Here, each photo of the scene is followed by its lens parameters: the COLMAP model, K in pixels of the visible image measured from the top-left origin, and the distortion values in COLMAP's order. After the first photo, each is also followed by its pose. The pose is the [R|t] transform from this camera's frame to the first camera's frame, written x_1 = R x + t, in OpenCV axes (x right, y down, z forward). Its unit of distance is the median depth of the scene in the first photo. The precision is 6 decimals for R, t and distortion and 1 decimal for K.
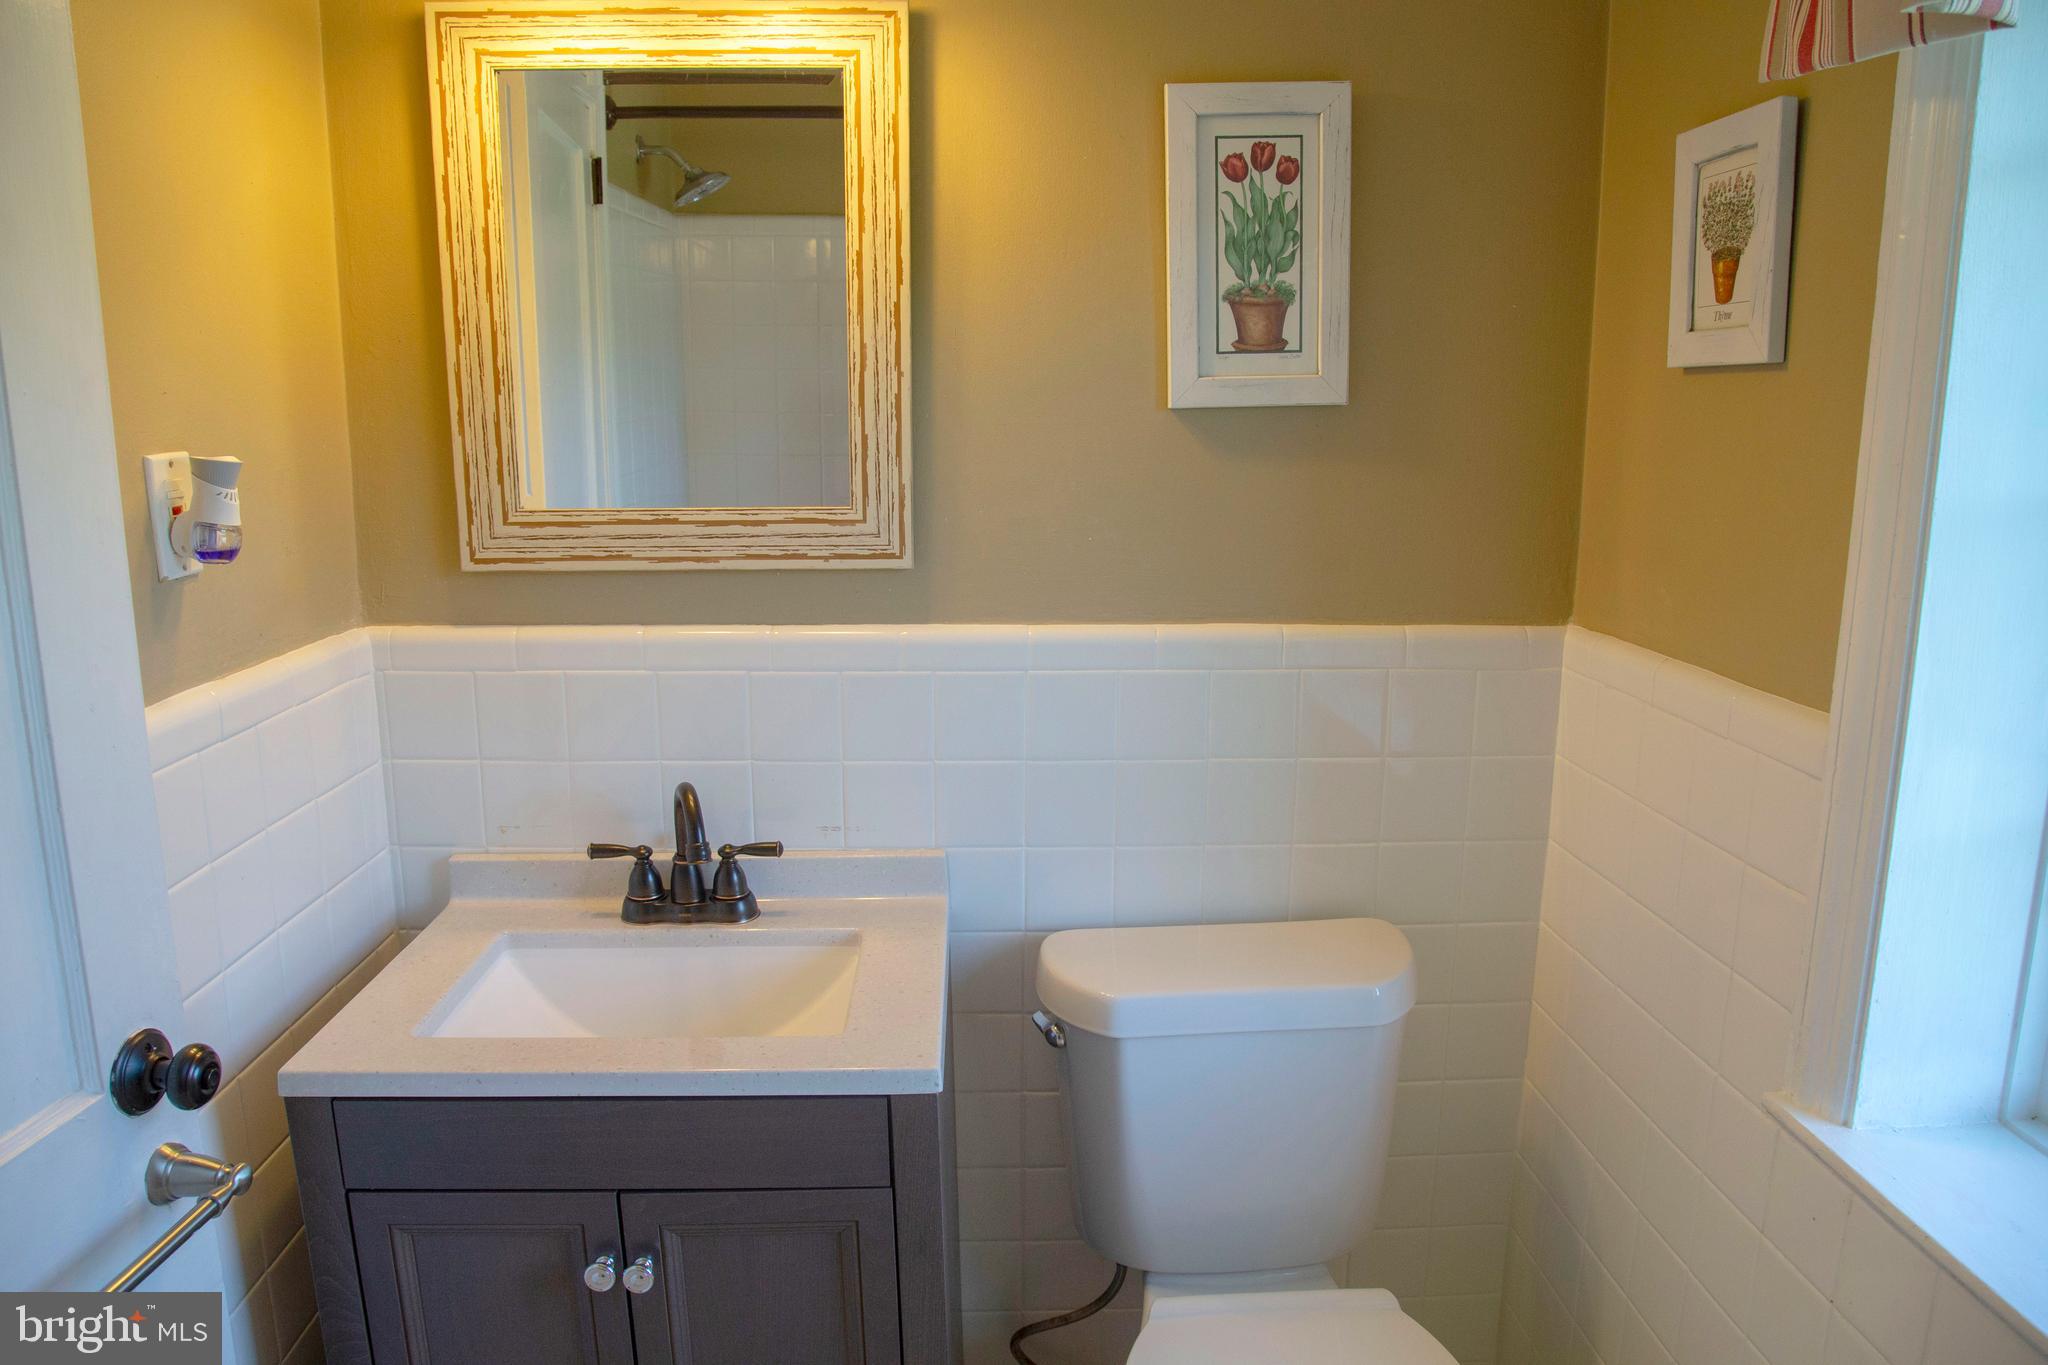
lens RADIAL K [[1393.8, 0, 1023.6], [0, 1393.8, 679.6], [0, 0, 1]] dist [-0.097367, 0.035552]
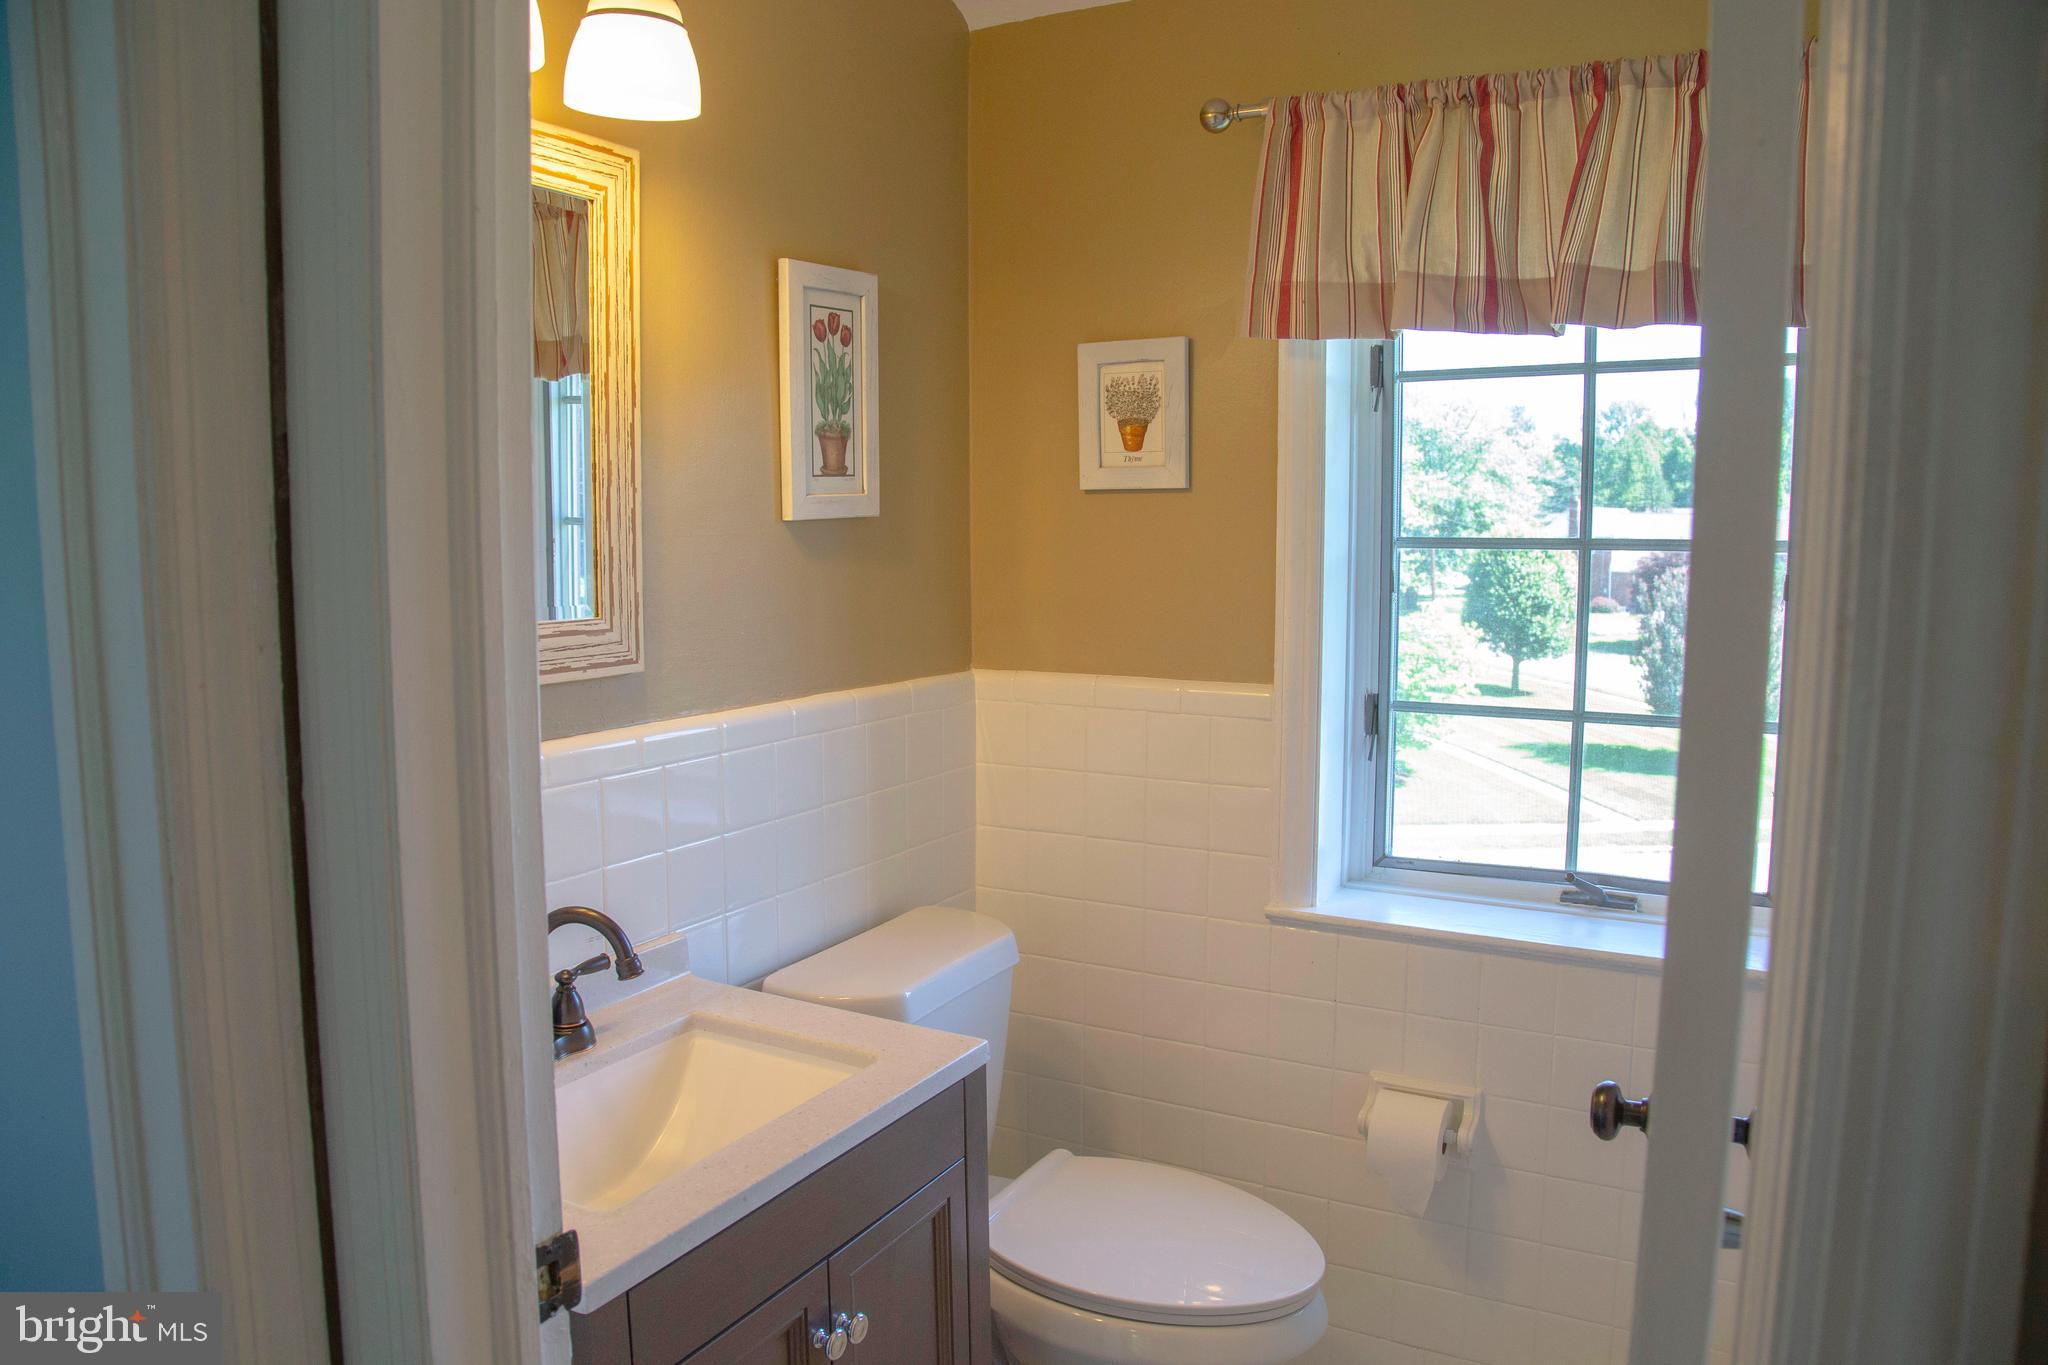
lens RADIAL K [[1393.8, 0, 1012.2], [0, 1393.8, 684.1], [0, 0, 1]] dist [-0.097367, 0.035552]
pose [[0.539699, -0.101041, 0.835772, -0.841980], [0.165705, 0.986100, 0.012211, -0.038386], [-0.825389, 0.131901, 0.548940, 0.198726]]
